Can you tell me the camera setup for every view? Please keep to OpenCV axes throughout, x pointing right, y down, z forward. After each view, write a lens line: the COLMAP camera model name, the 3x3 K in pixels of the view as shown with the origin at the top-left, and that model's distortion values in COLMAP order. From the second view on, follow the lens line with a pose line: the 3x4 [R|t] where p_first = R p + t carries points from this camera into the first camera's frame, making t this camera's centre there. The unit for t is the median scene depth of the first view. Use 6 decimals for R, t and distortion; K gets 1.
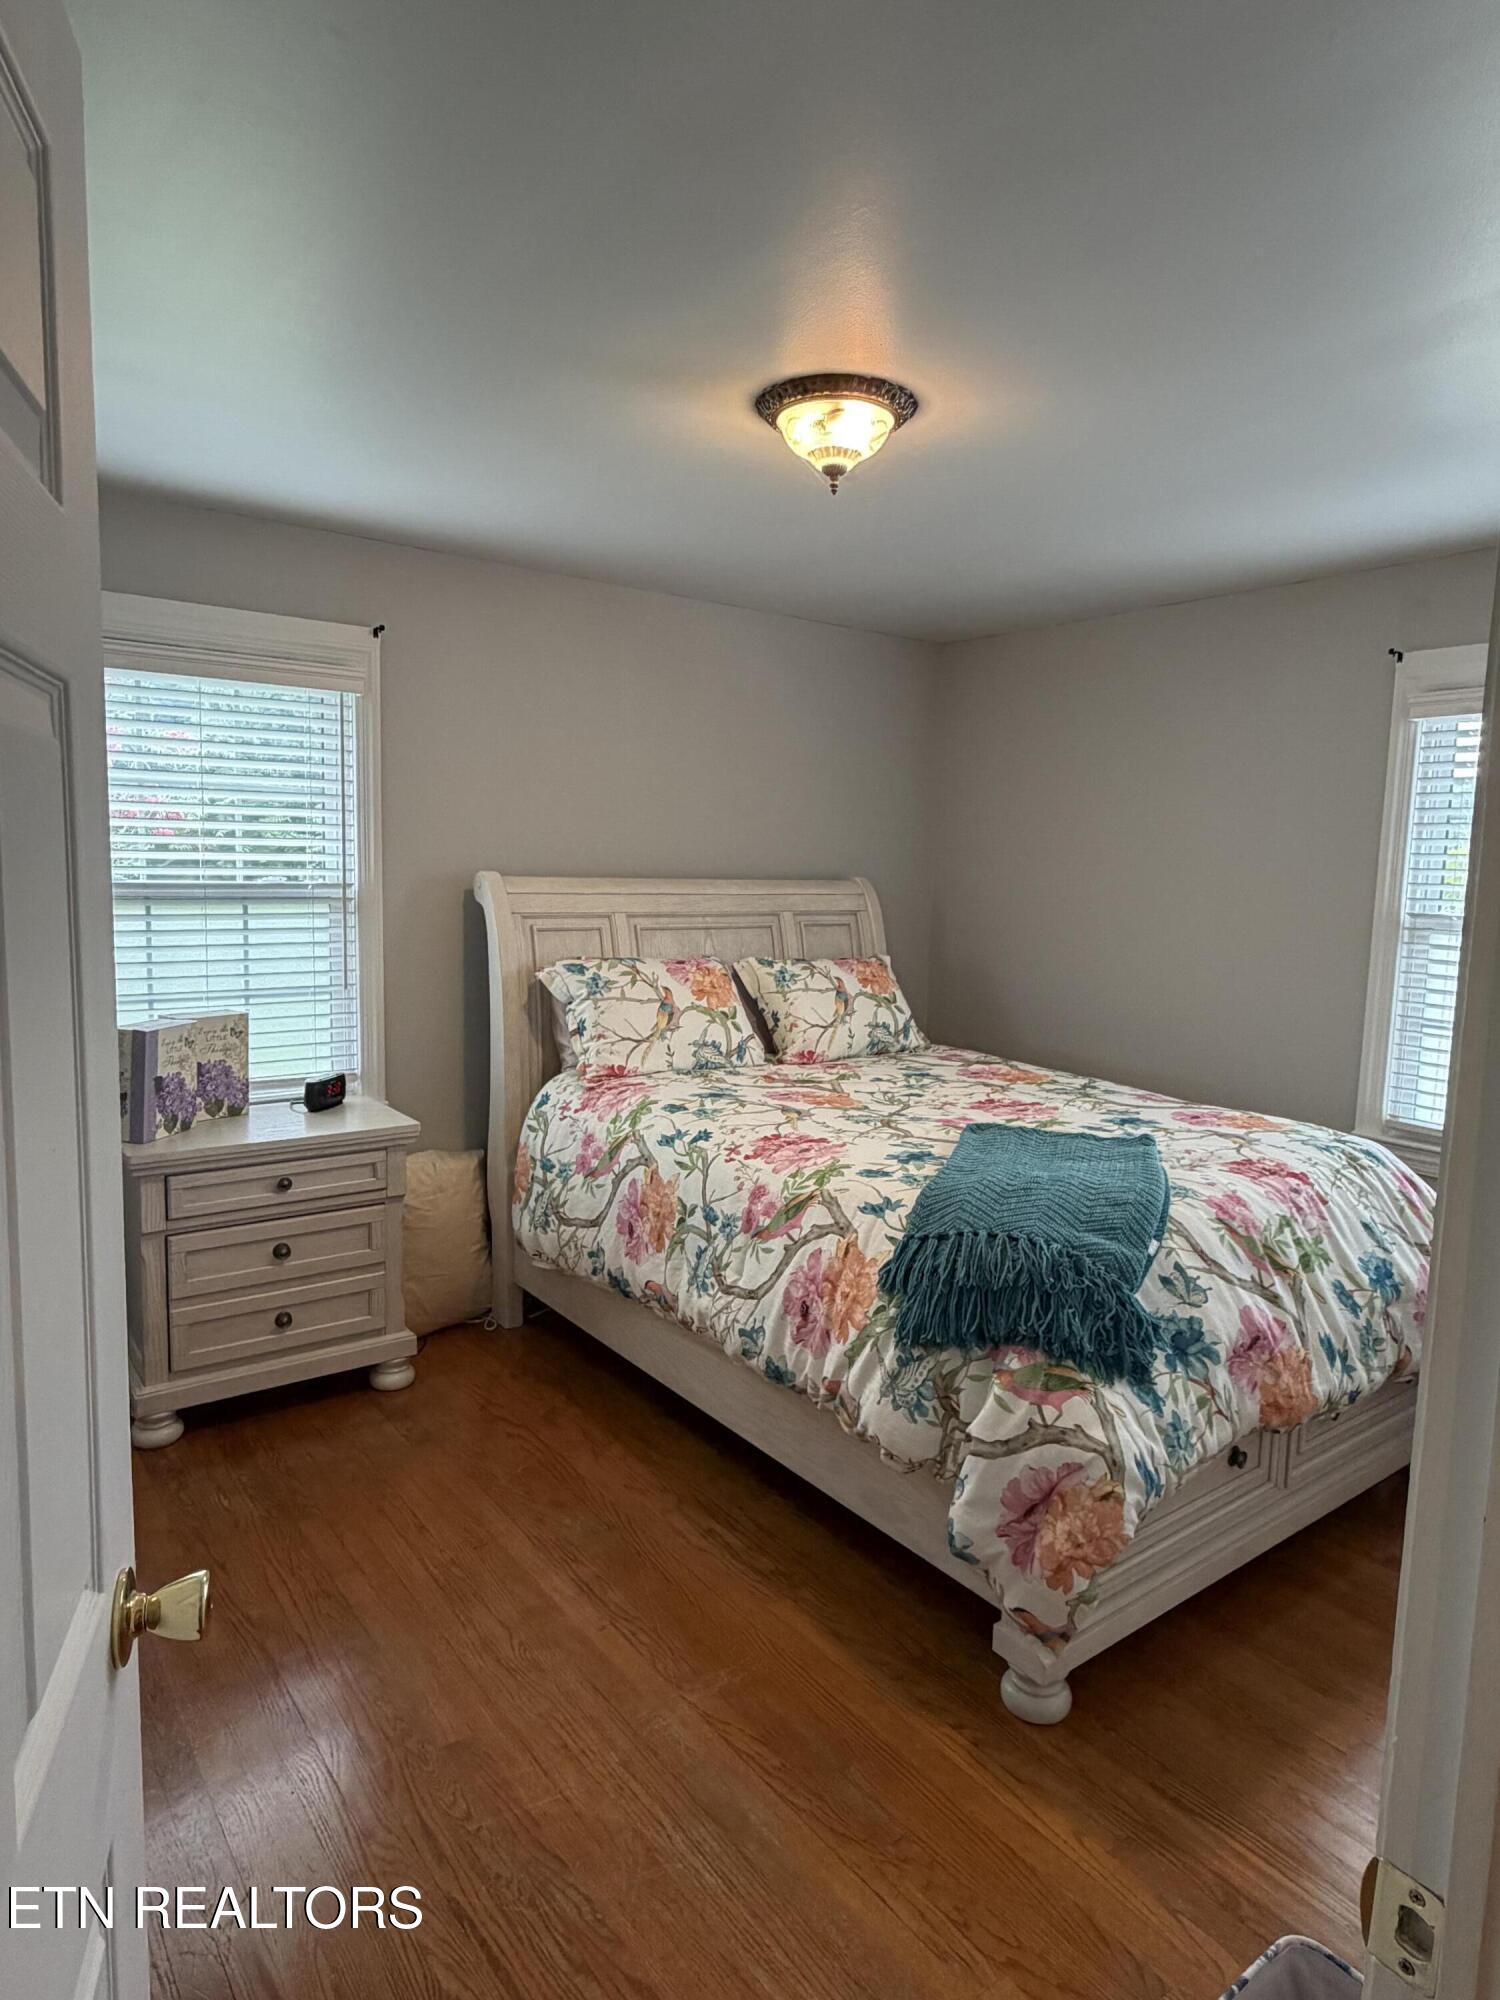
lens RADIAL K [[1197.8, 0, 750.6], [0, 1197.8, 998.2], [0, 0, 1]] dist [0.002133, 0.000698]
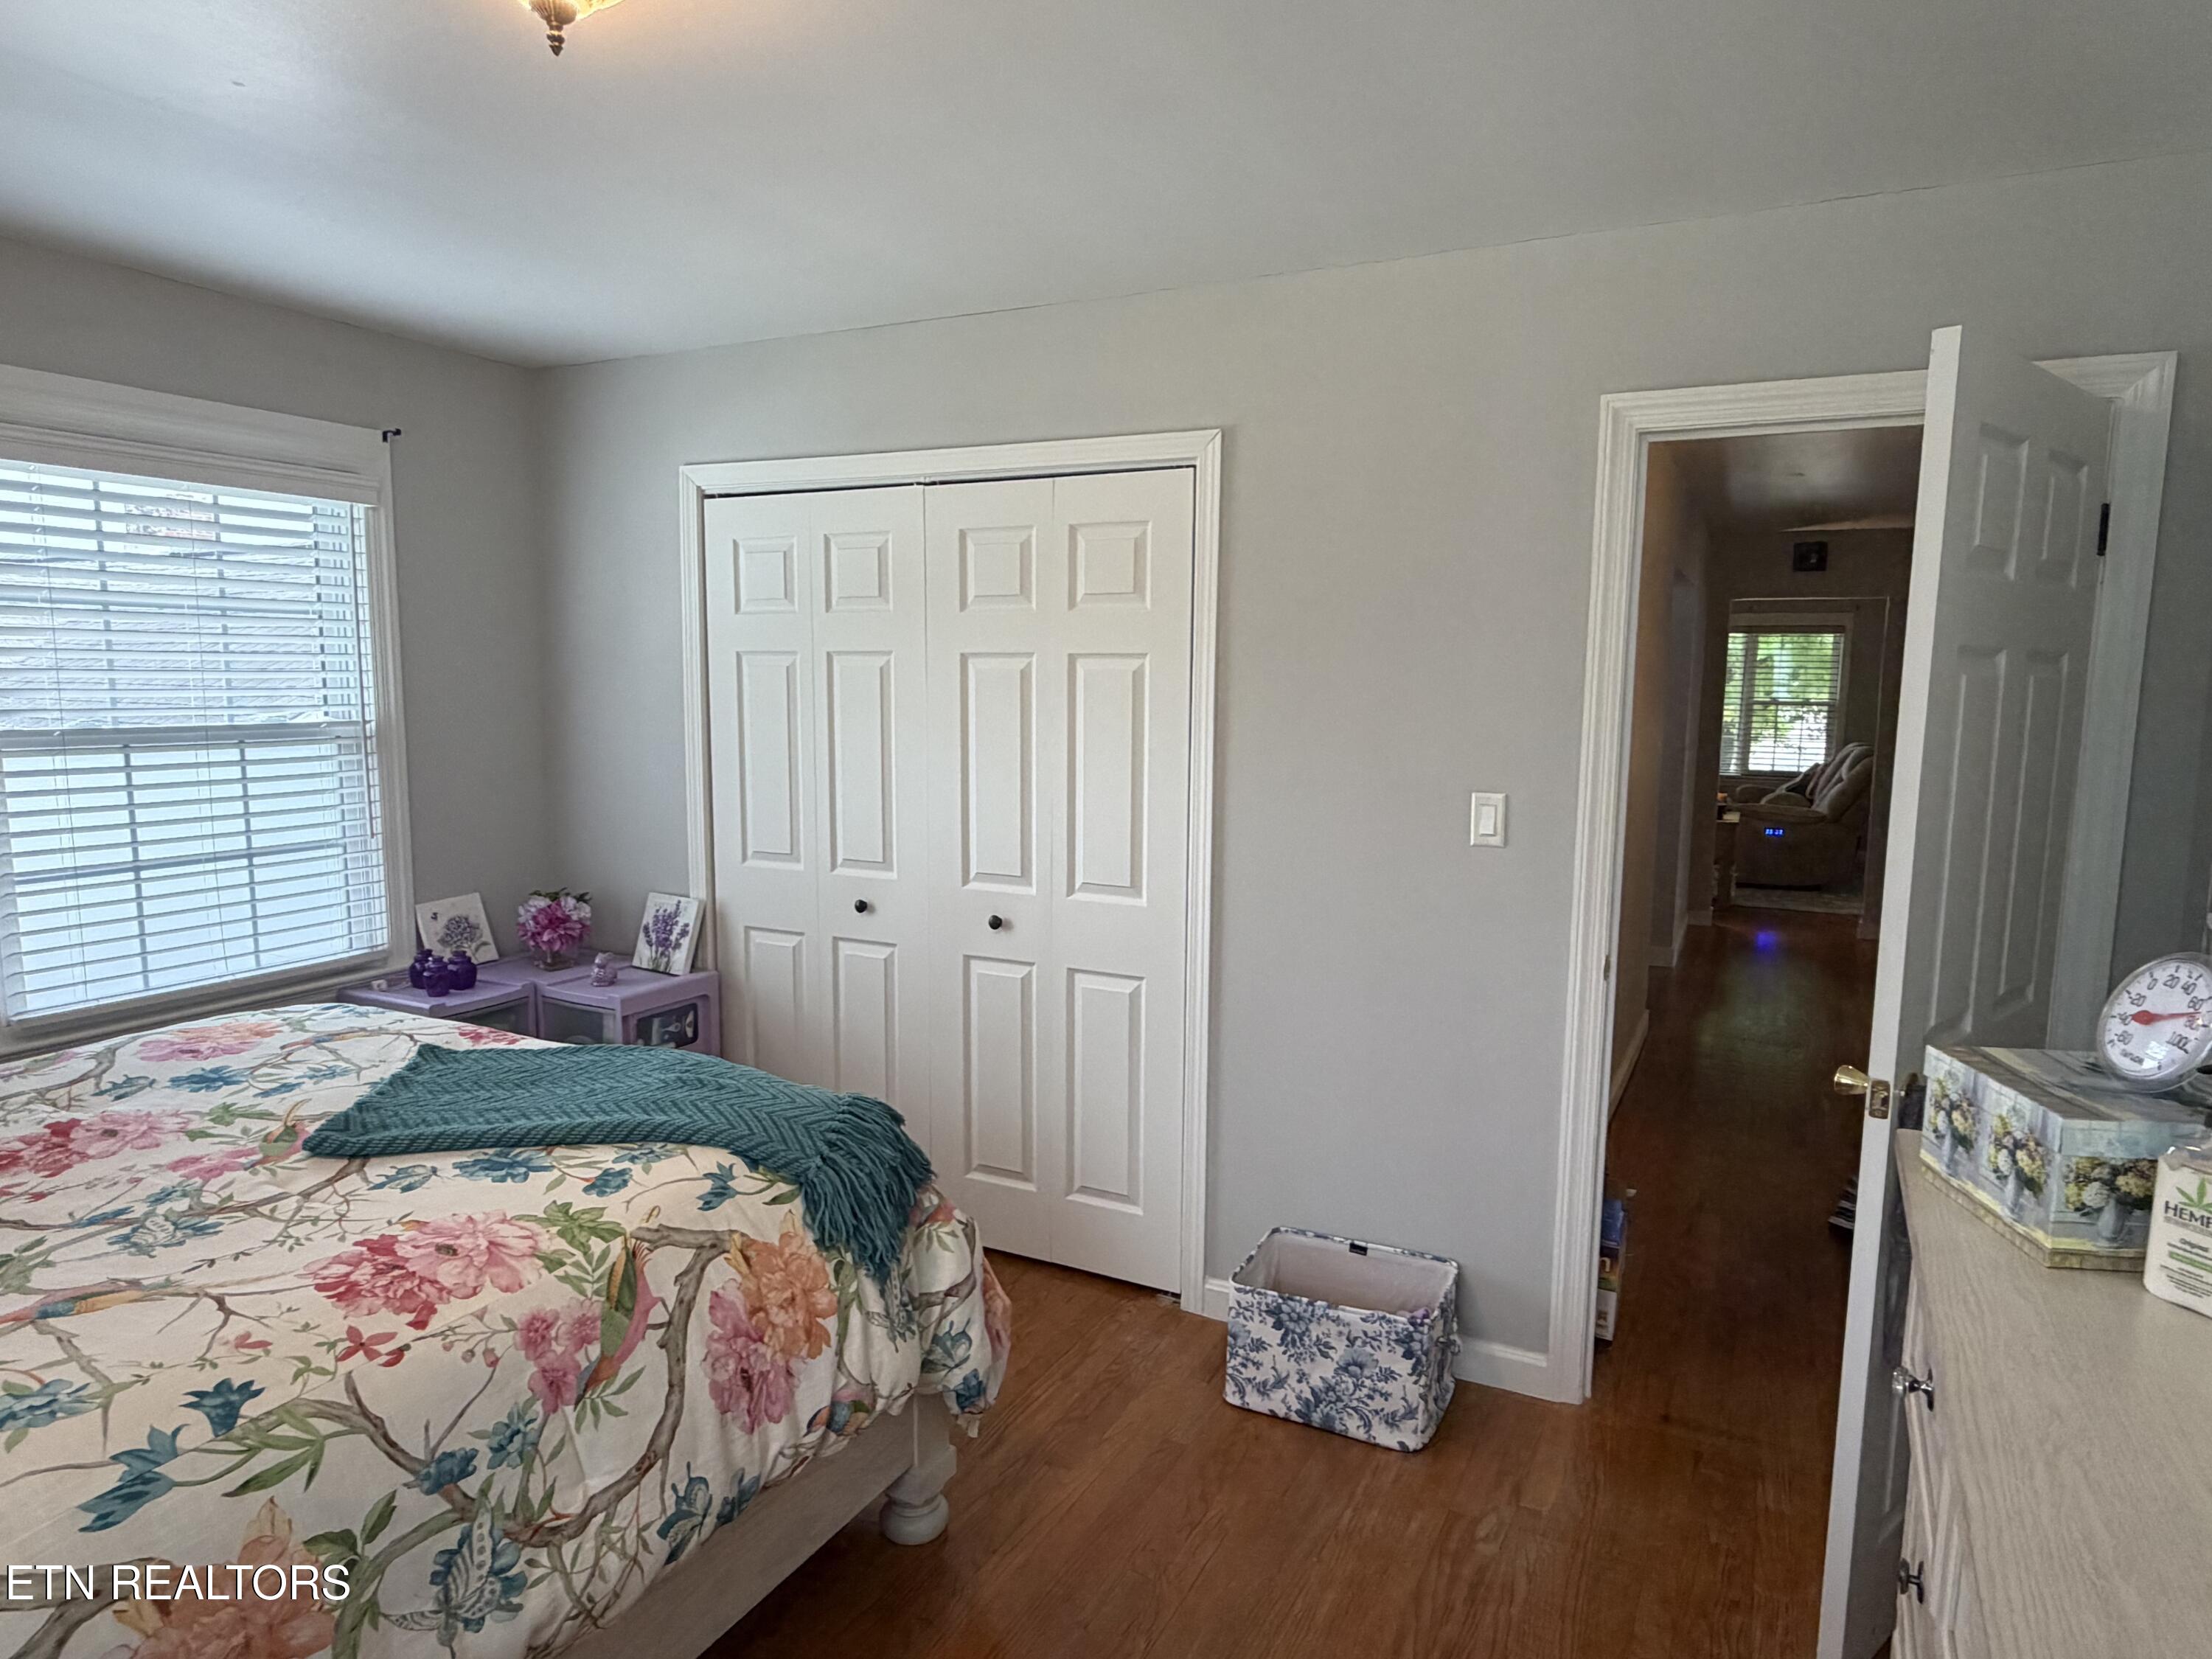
lens RADIAL K [[1324.7, 0, 1104.4], [0, 1324.7, 829.6], [0, 0, 1]] dist [0.002133, 0.000698]
pose [[-0.437627, -0.137156, 0.888634, -0.607336], [0.081060, 0.978255, 0.190908, -0.150511], [-0.895496, 0.155579, -0.416993, 1.005753]]
